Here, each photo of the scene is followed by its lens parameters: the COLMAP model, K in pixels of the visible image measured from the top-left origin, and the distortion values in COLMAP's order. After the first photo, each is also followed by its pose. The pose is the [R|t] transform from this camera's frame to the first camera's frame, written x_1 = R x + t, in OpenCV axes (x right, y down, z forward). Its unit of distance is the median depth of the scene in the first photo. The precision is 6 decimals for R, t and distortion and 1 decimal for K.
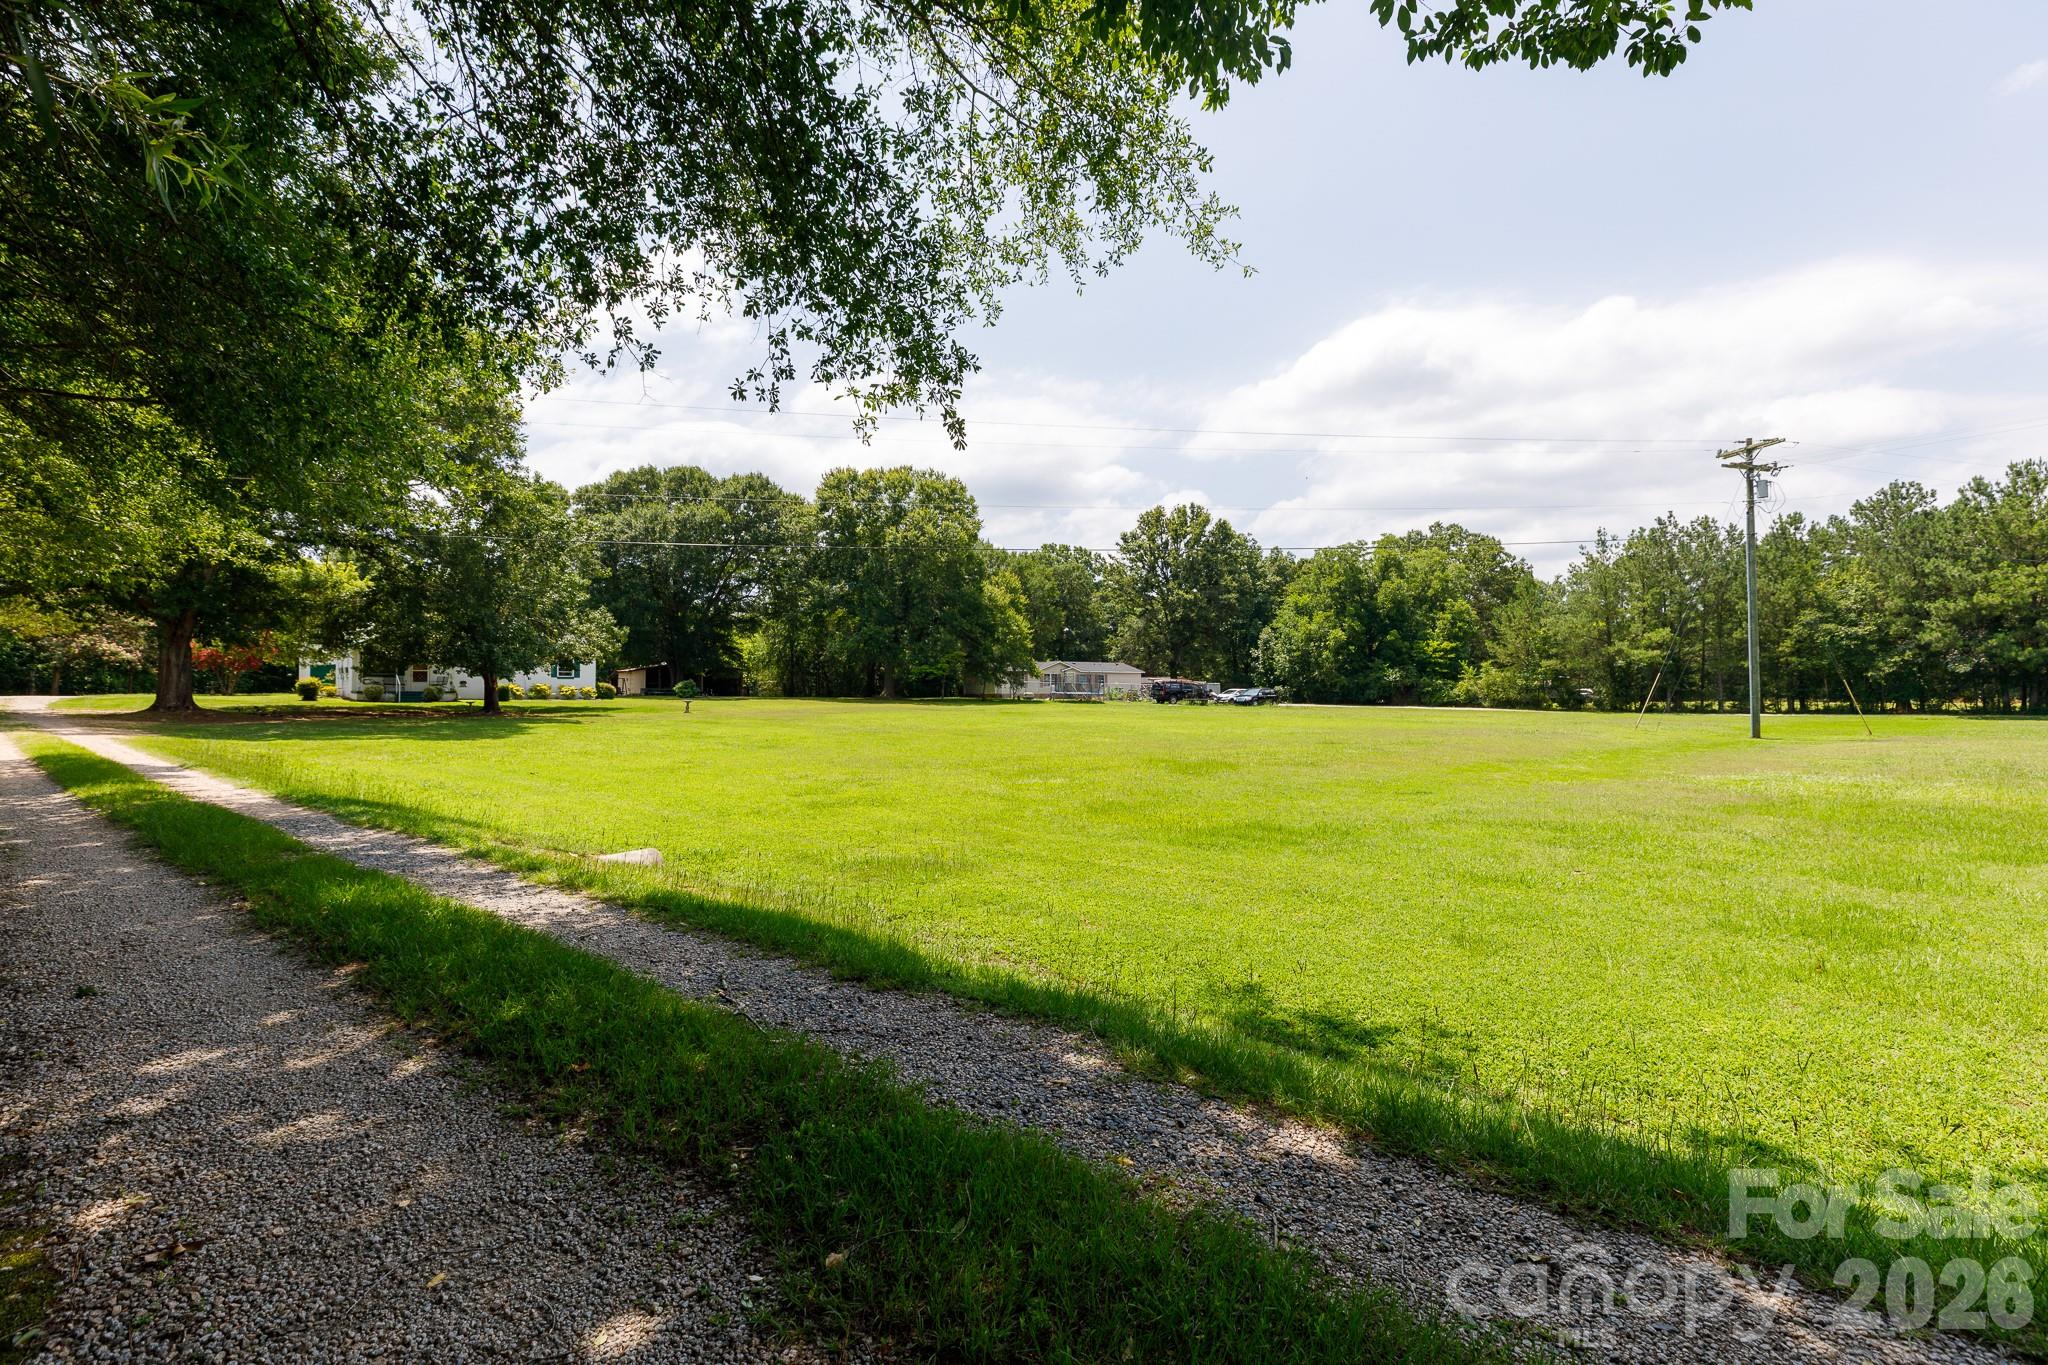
lens RADIAL K [[929.0, 0, 1023.8], [0, 929.0, 669.2], [0, 0, 1]] dist [0.015224, -0.000545]
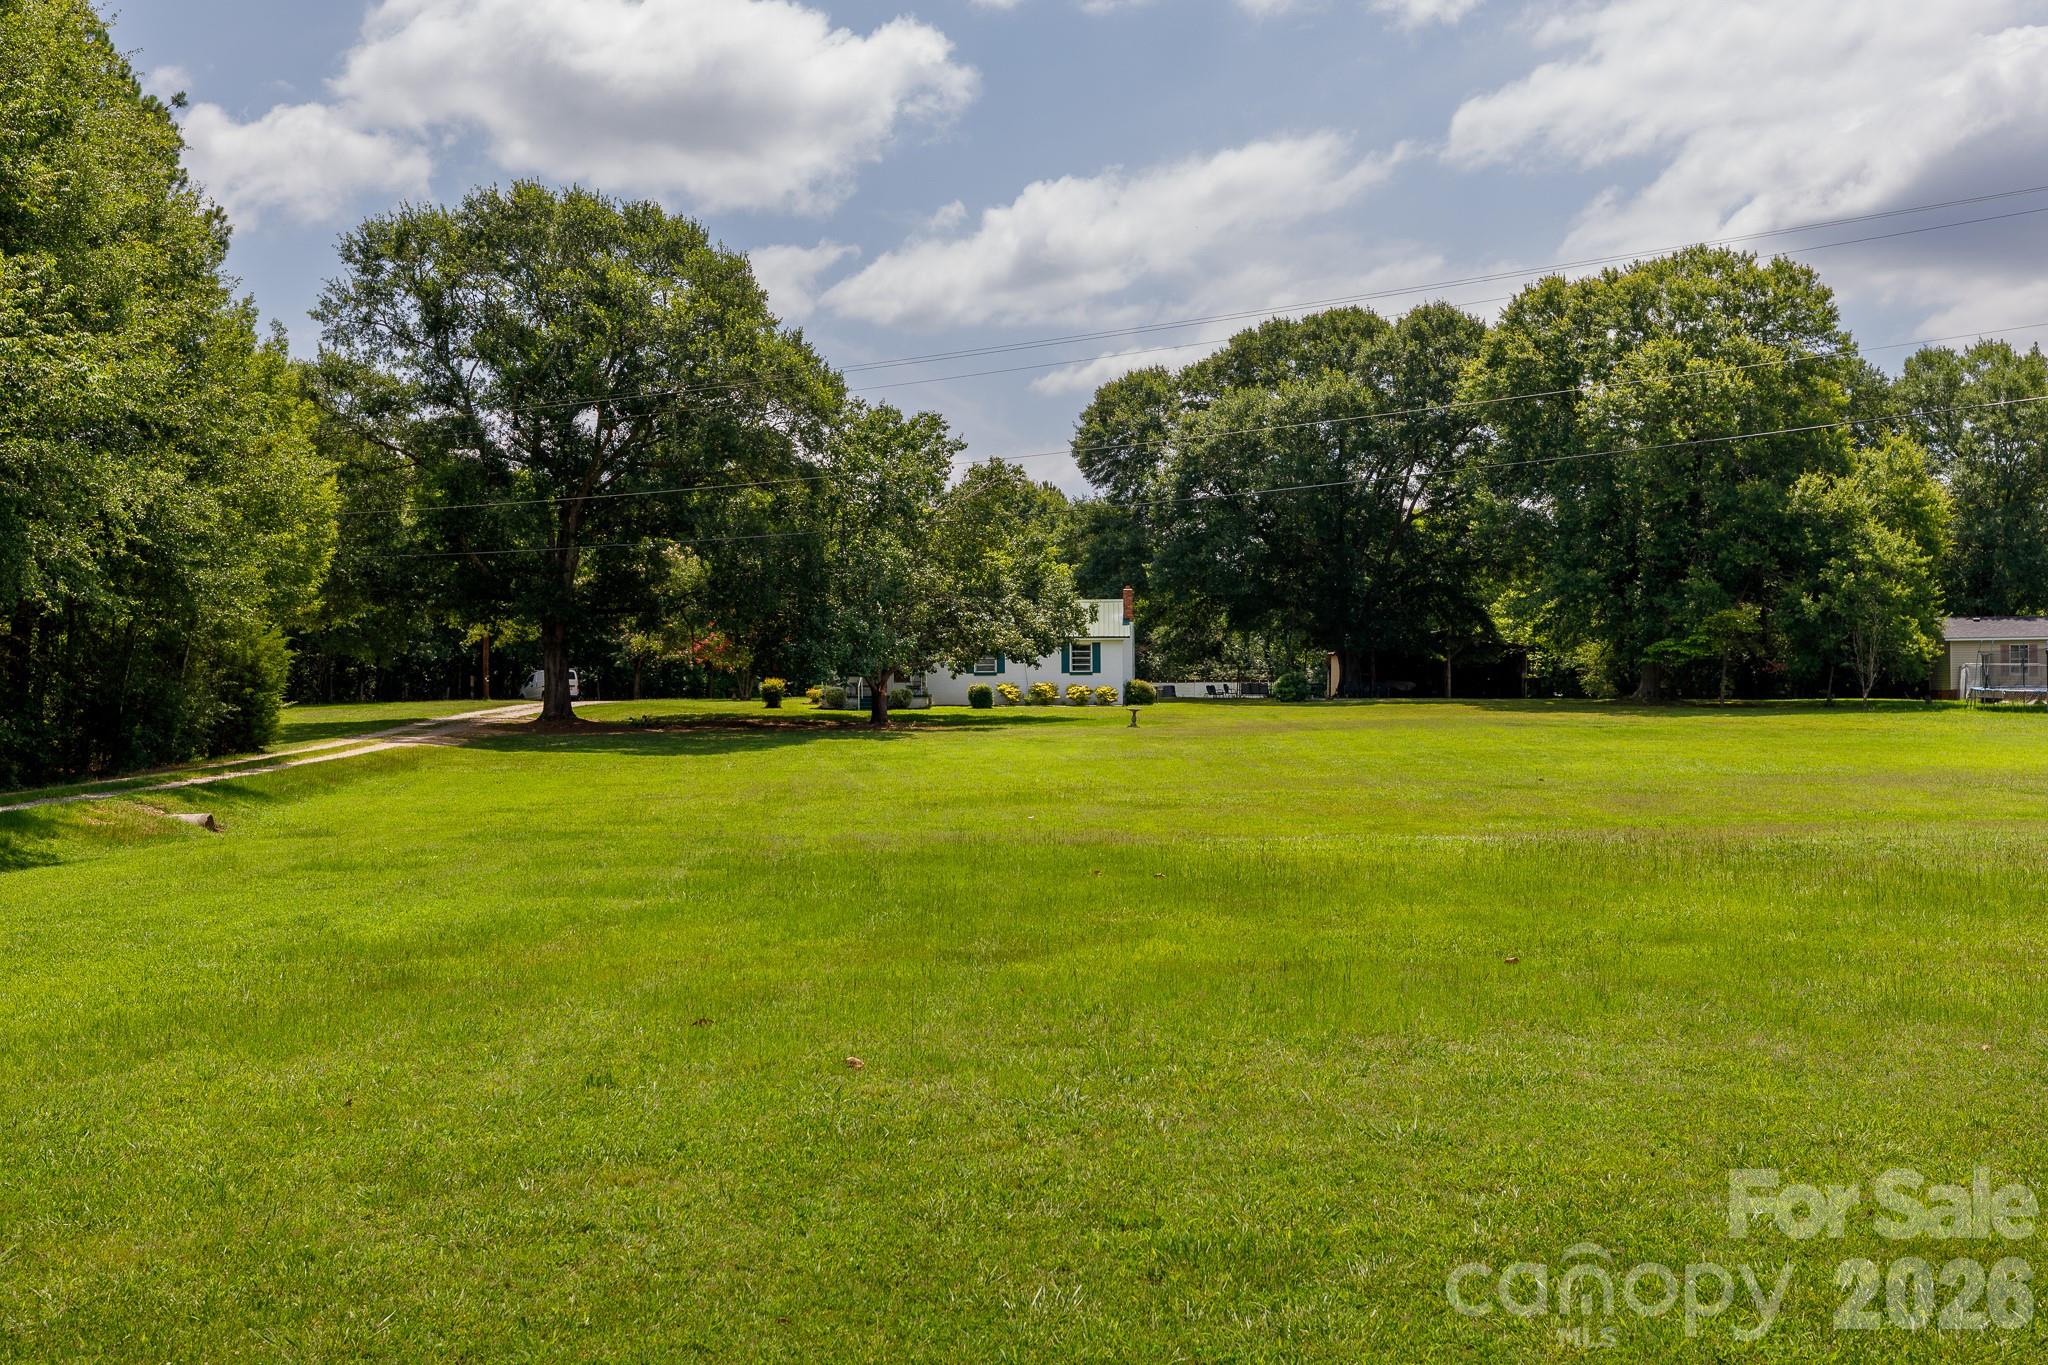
lens RADIAL K [[2012.4, 0, 1009.8], [0, 2012.4, 690.4], [0, 0, 1]] dist [0.014641, 0.000000]
pose [[0.713754, -0.004969, -0.700379, 0.436209], [0.027250, 0.999415, 0.020680, -0.008871], [0.699866, -0.033846, 0.713472, -0.074288]]
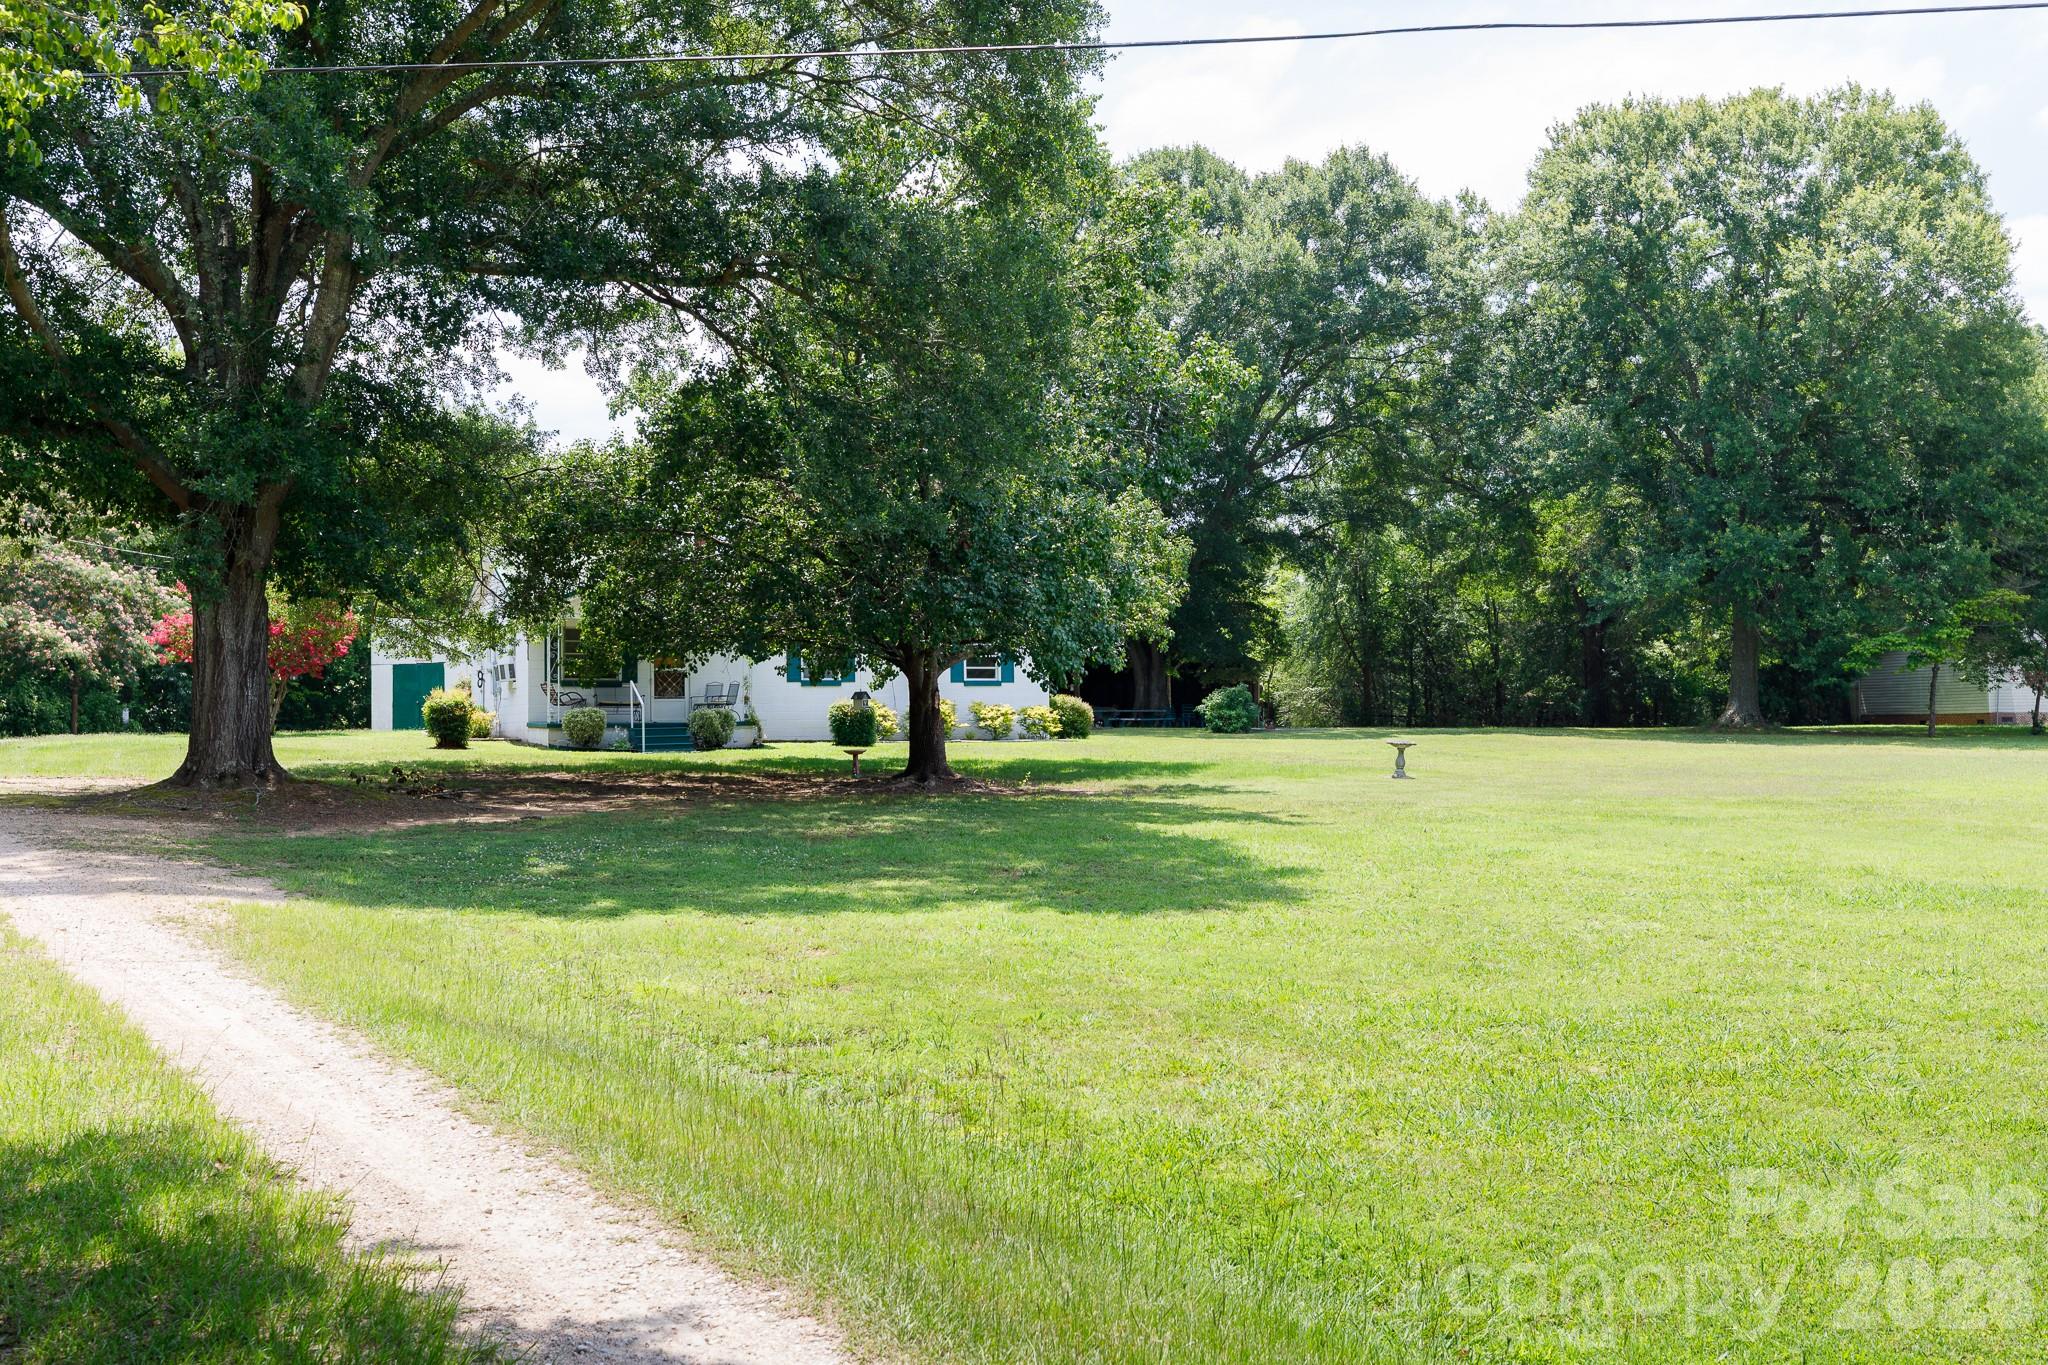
lens RADIAL K [[2012.4, 0, 1026.7], [0, 2012.4, 679.5], [0, 0, 1]] dist [0.014641, 0.000000]
pose [[0.954250, -0.015753, -0.298596, -0.199078], [0.017968, 0.999828, 0.004676, 0.003470], [0.298471, -0.009827, 0.954368, 0.187840]]
